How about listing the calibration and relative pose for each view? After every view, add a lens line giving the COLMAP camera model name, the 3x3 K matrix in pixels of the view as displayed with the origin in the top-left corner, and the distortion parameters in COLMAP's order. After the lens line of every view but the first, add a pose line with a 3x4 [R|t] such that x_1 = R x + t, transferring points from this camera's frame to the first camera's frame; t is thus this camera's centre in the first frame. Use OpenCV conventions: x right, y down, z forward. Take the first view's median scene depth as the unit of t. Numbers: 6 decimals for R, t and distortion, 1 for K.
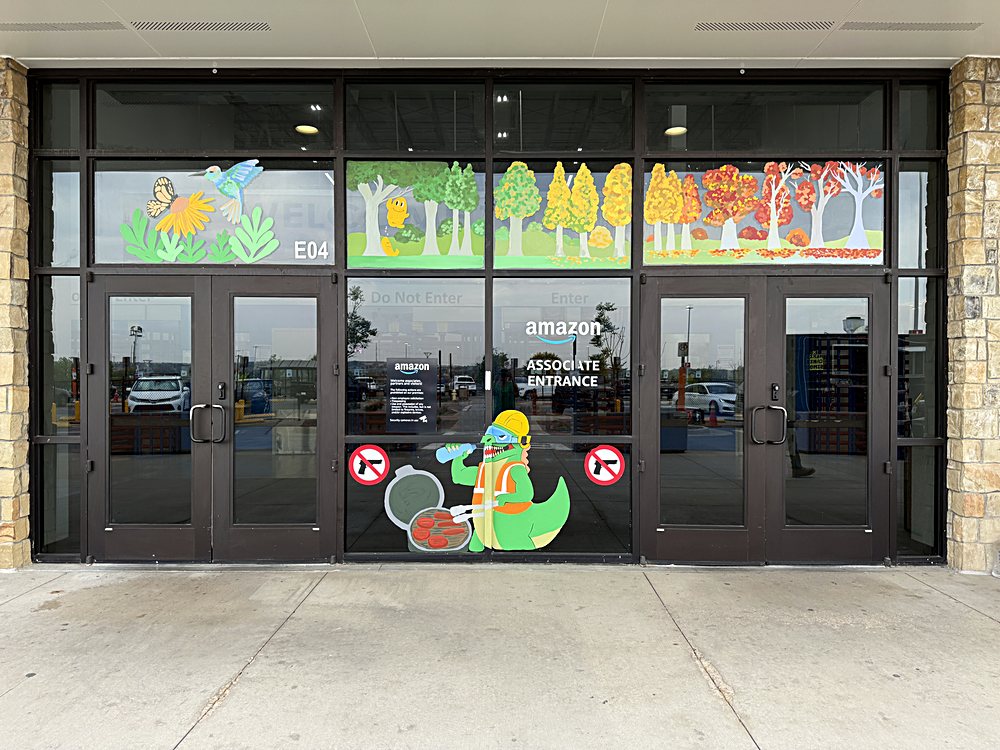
lens RADIAL K [[706.8, 0, 504.1], [0, 706.8, 374.1], [0, 0, 1]] dist [0.036291, -0.035314]
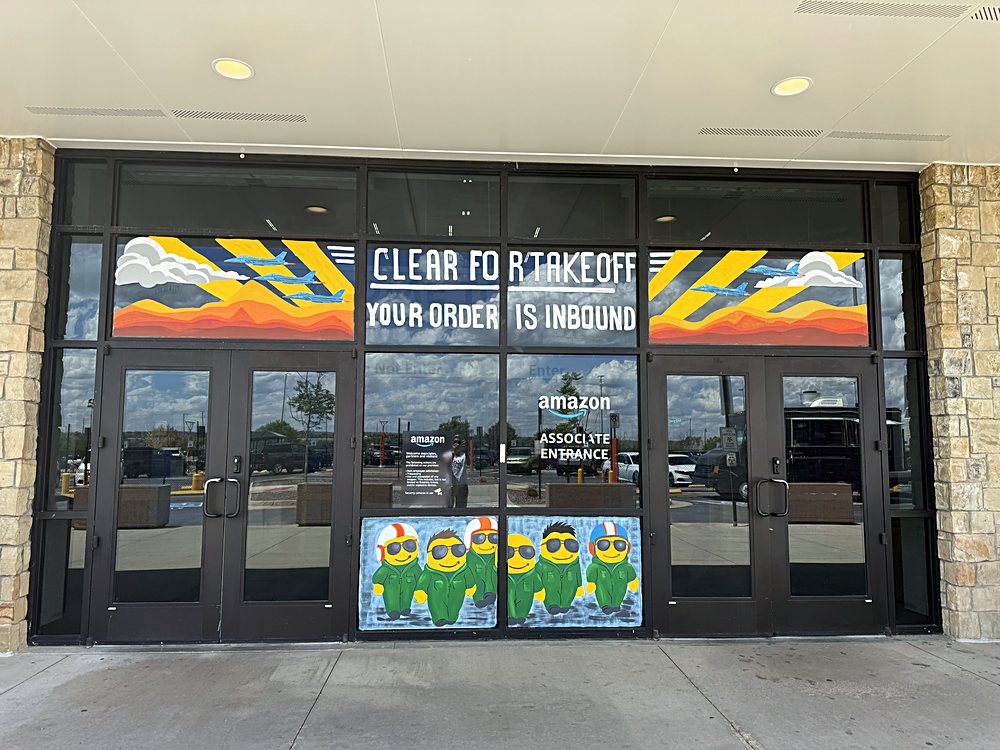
lens RADIAL K [[706.8, 0, 504.3], [0, 706.8, 373.4], [0, 0, 1]] dist [0.036291, -0.035314]
pose [[0.997849, 0.008432, 0.065008, -0.088362], [-0.001891, 0.994982, -0.100037, -0.004653], [-0.065525, 0.099699, 0.992858, -0.028779]]
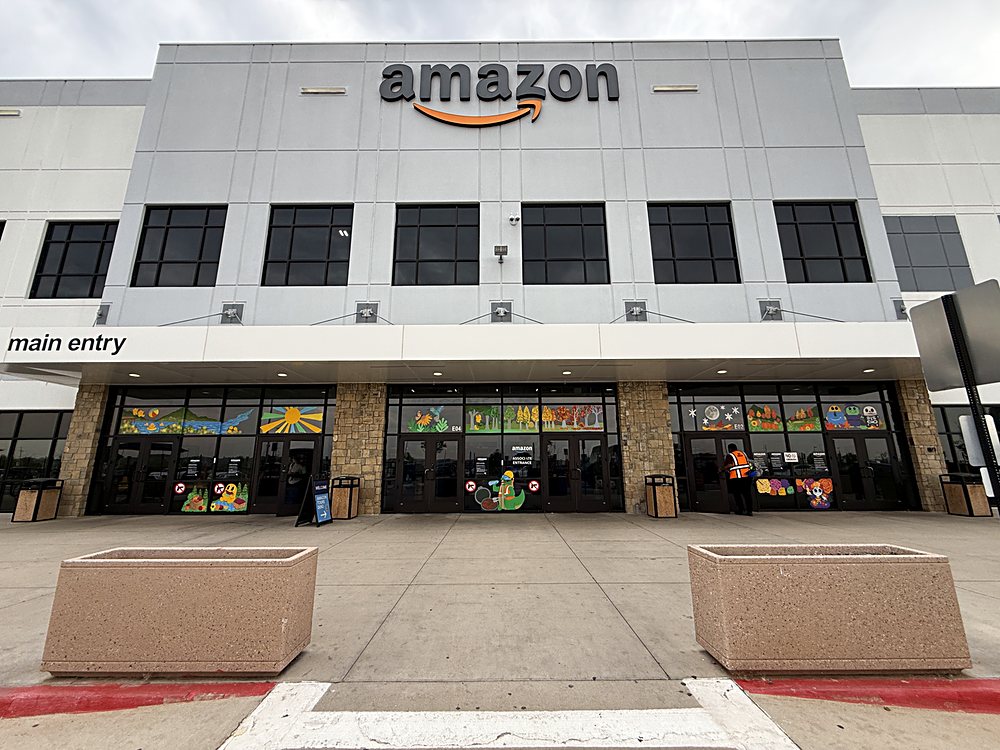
lens RADIAL K [[403.5, 0, 498.4], [0, 403.5, 376.6], [0, 0, 1]] dist [0.001285, 0.000214]
pose [[0.999976, -0.006819, 0.001328, -0.044359], [0.006940, 0.972002, -0.234868, 0.067807], [0.000310, 0.234872, 0.972026, -1.216878]]
